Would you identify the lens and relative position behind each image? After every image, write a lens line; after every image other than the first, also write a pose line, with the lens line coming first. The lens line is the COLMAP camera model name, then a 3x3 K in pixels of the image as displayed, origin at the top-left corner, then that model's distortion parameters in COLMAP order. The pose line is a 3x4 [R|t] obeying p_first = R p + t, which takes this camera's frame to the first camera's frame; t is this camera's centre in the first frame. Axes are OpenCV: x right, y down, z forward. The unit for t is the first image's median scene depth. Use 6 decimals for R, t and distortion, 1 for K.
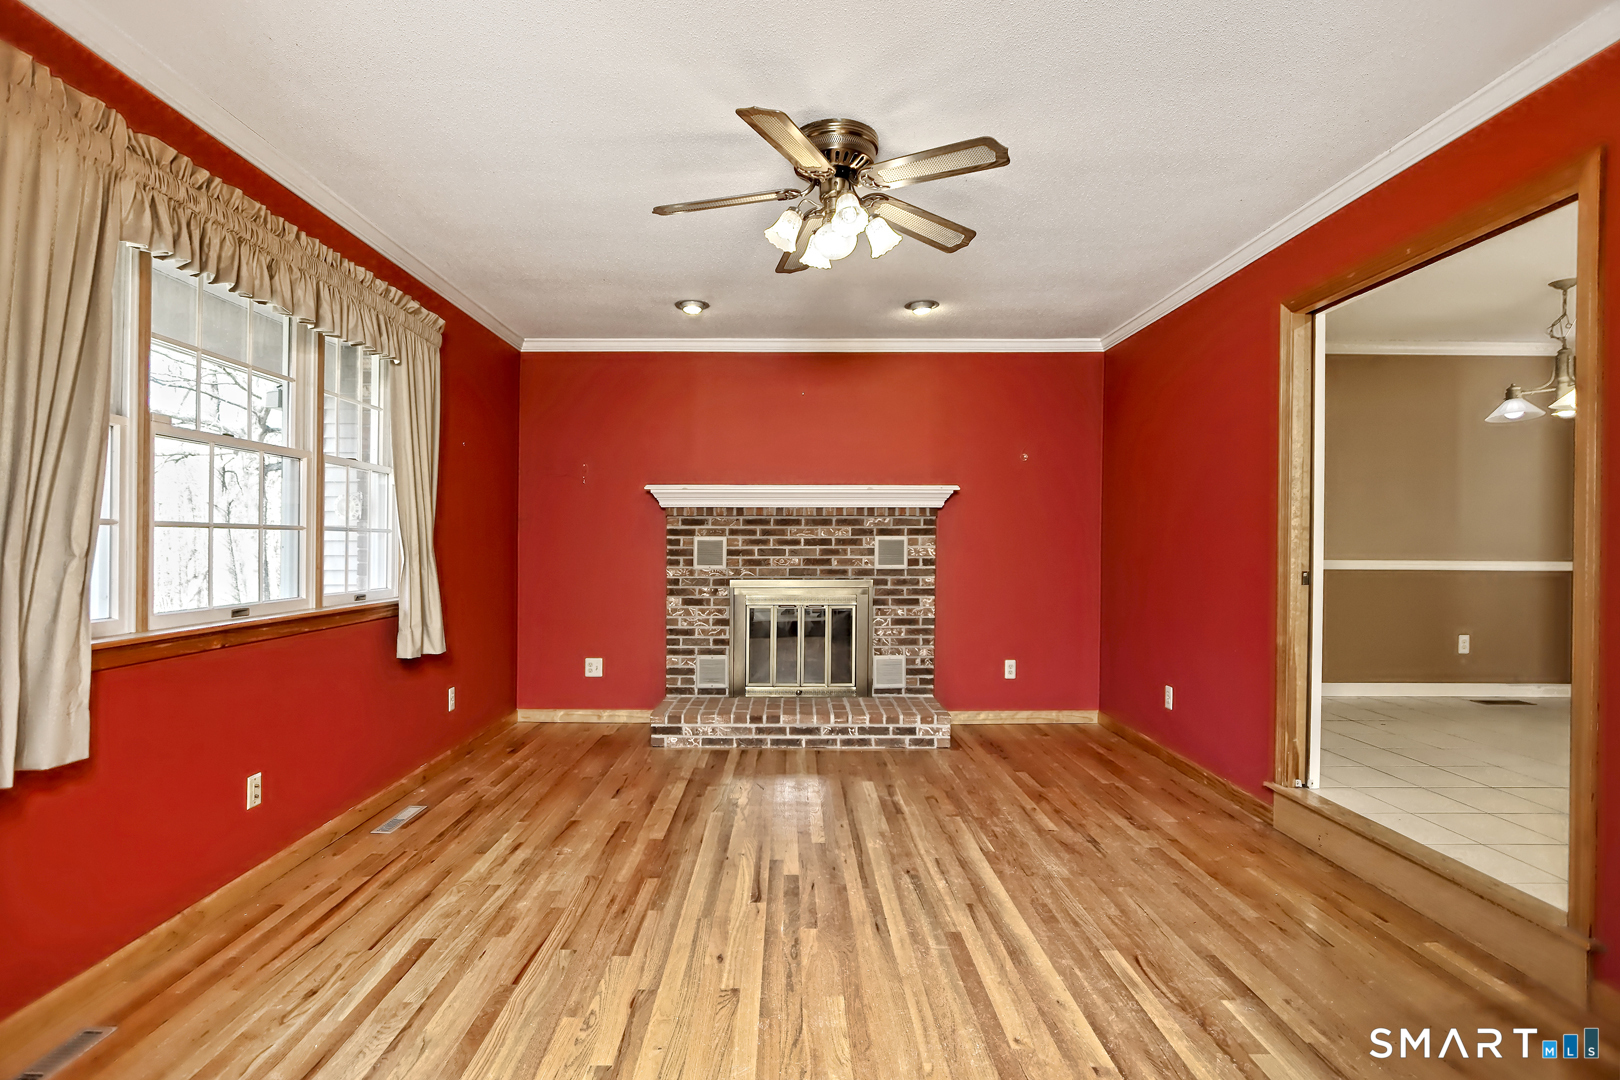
lens RADIAL K [[746.4, 0, 775.7], [0, 746.4, 563.1], [0, 0, 1]] dist [-0.007151, -0.000784]
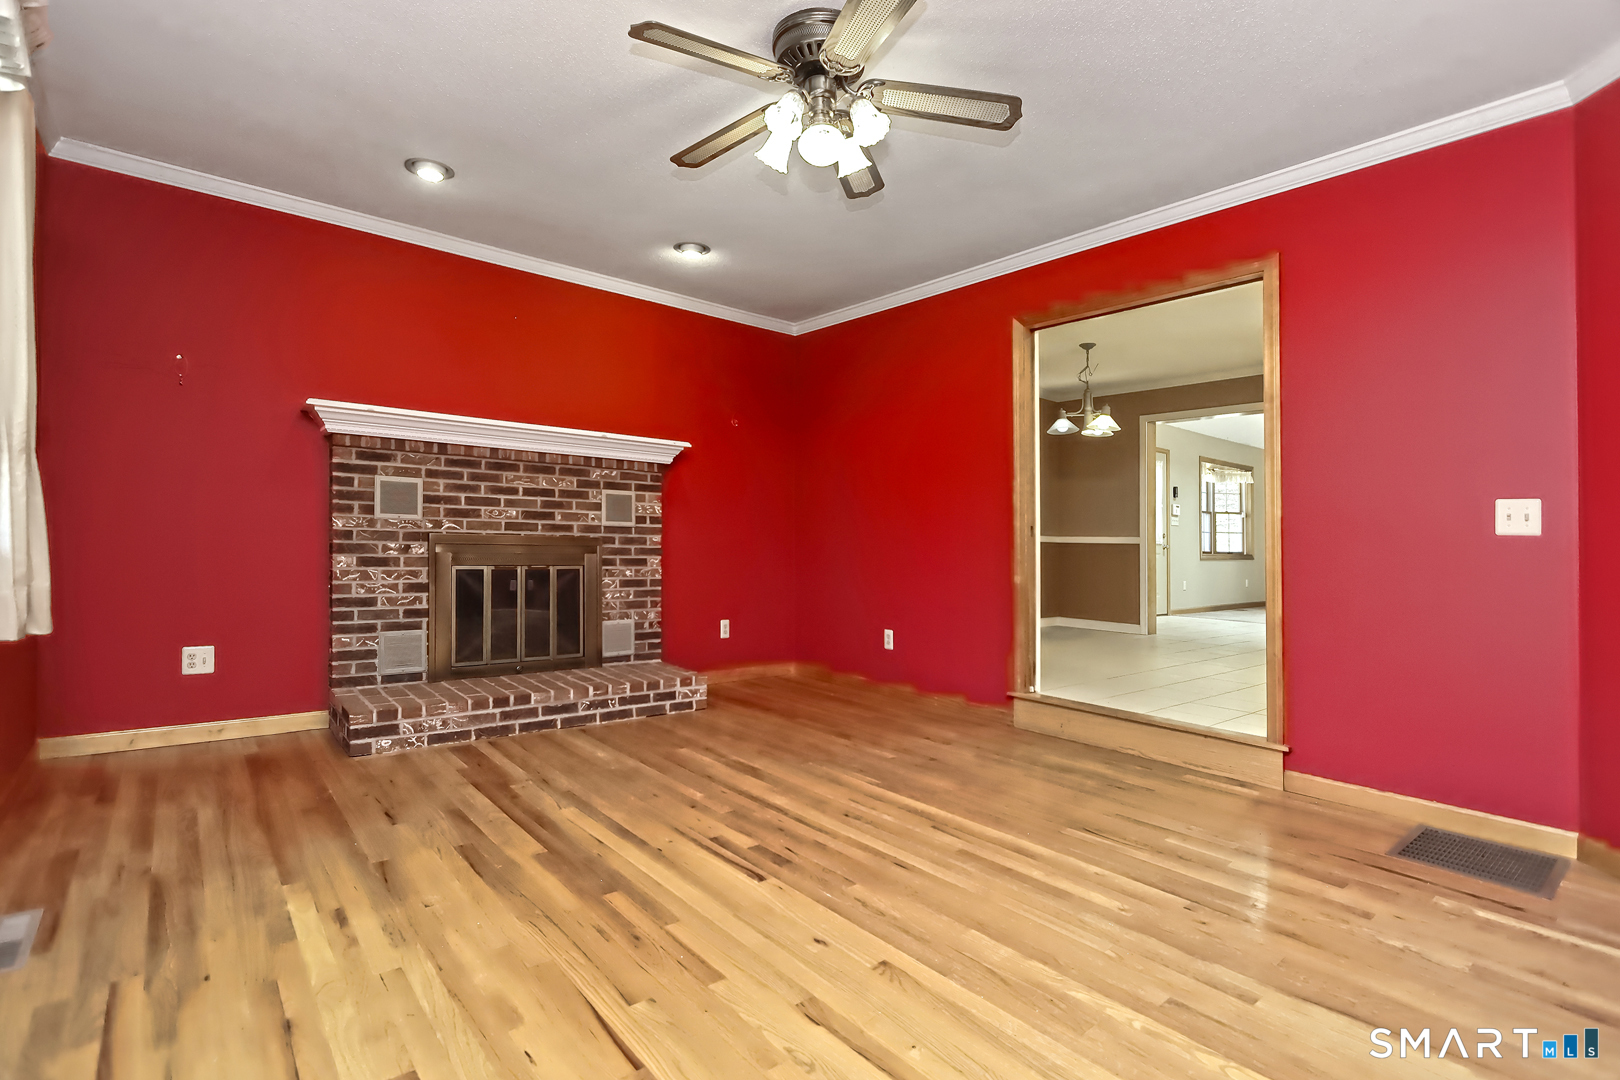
lens RADIAL K [[746.4, 0, 803.7], [0, 746.4, 539.8], [0, 0, 1]] dist [-0.007151, -0.000784]
pose [[0.773623, 0.020067, 0.633328, -0.288176], [-0.012438, 0.999787, -0.016485, 0.042250], [-0.633524, 0.004876, 0.773708, 0.165208]]
